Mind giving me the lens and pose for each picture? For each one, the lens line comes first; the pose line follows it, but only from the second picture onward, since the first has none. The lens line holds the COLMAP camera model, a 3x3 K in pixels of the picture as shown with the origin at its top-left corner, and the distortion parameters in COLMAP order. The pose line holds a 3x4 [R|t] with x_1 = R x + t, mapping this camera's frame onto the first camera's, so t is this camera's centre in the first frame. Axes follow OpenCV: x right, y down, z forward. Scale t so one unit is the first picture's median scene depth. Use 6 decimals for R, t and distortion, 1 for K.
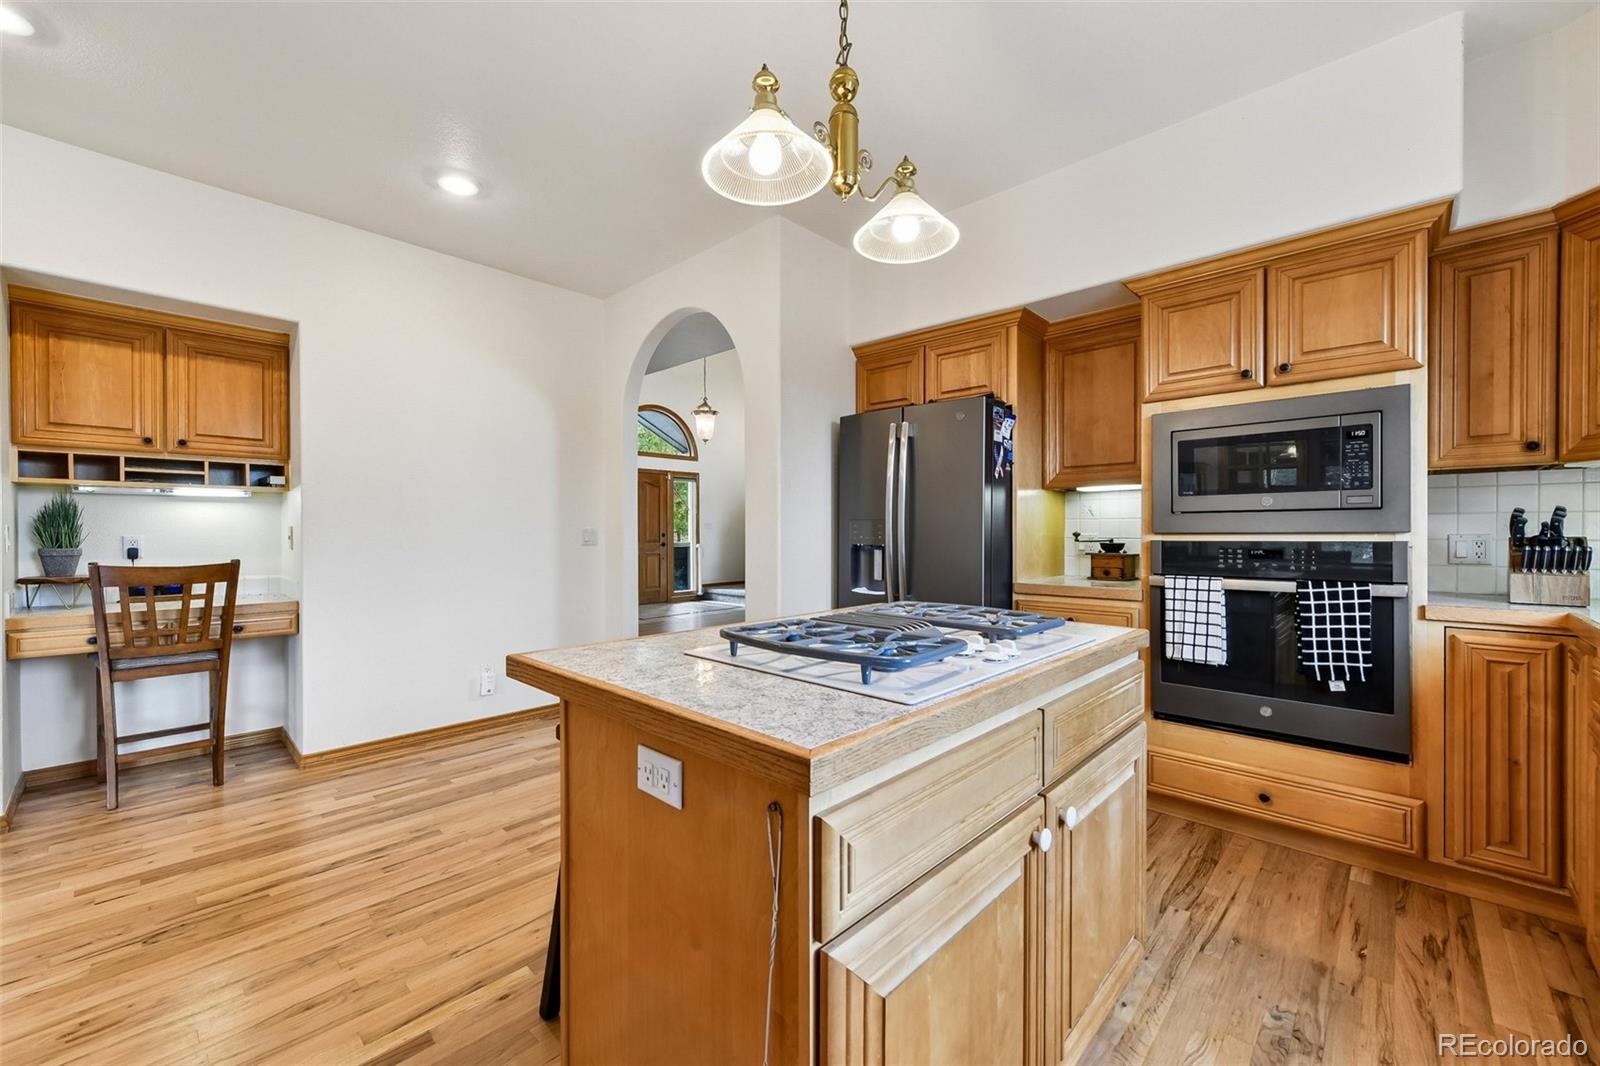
lens RADIAL K [[634.2, 0, 811.6], [0, 634.2, 533.4], [0, 0, 1]] dist [0.002980, -0.001330]
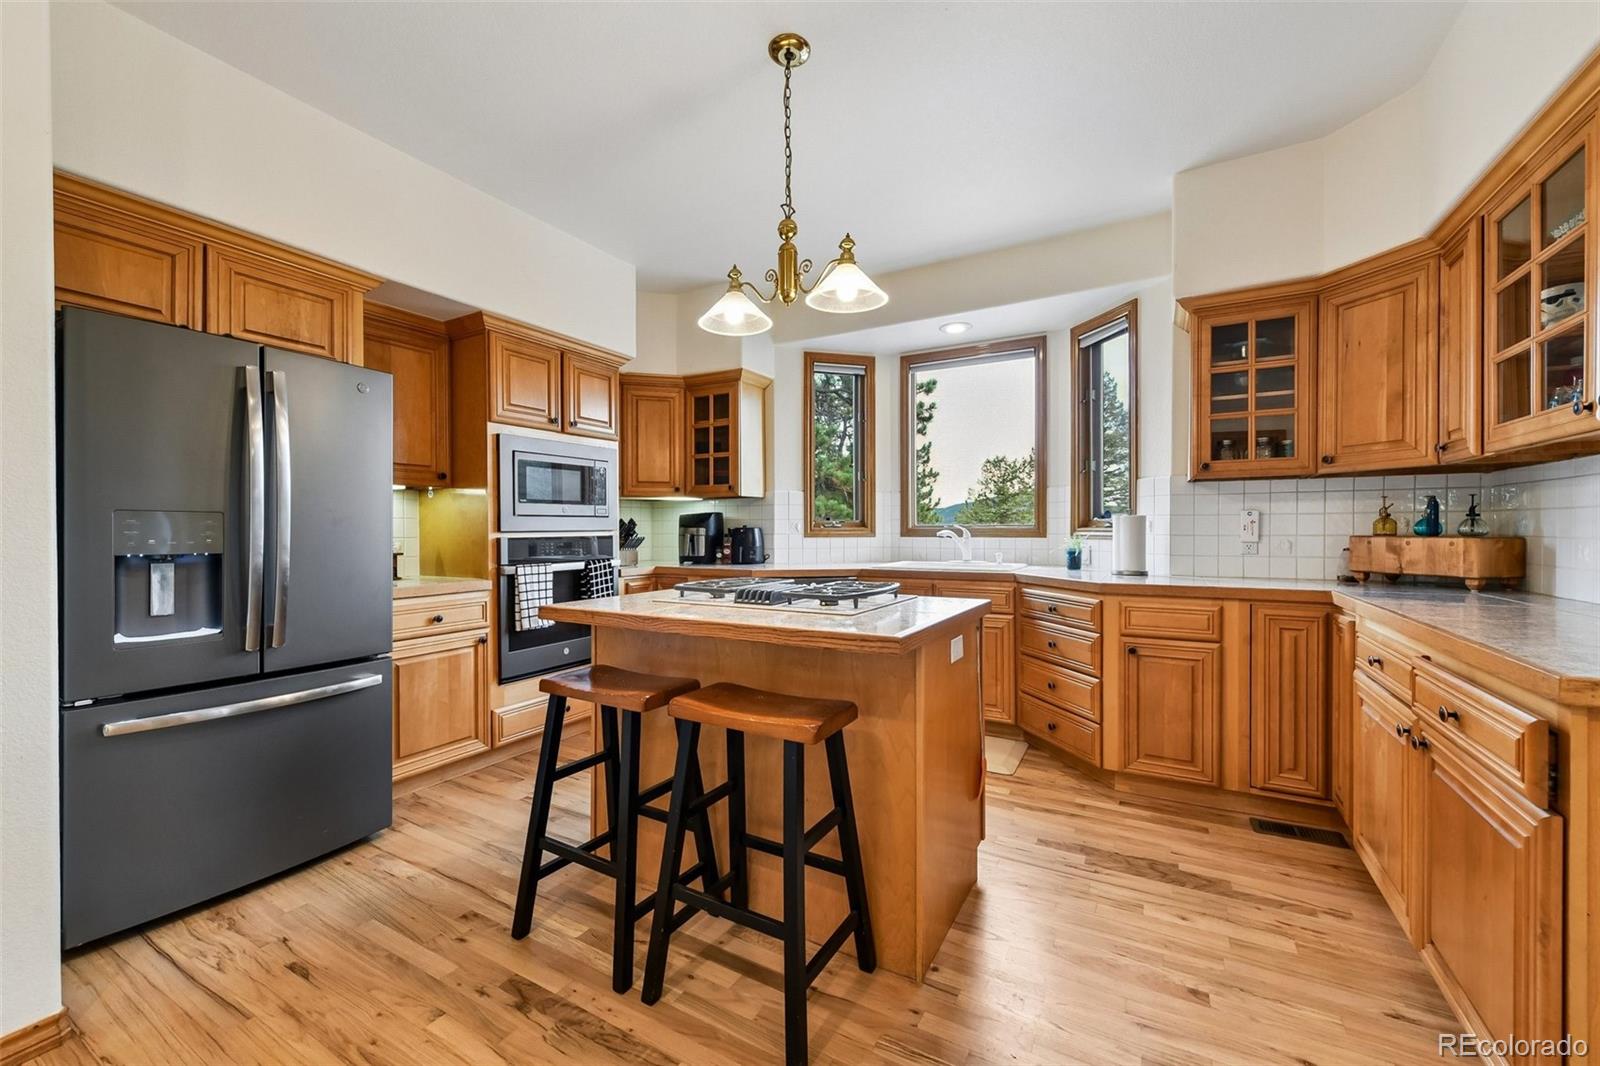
lens RADIAL K [[634.2, 0, 809.3], [0, 634.2, 528.5], [0, 0, 1]] dist [0.002980, -0.001330]
pose [[-0.245775, 0.005177, 0.969313, -0.819476], [0.011577, 0.999930, -0.002405, 0.003357], [-0.969258, 0.010630, -0.245818, 0.771024]]
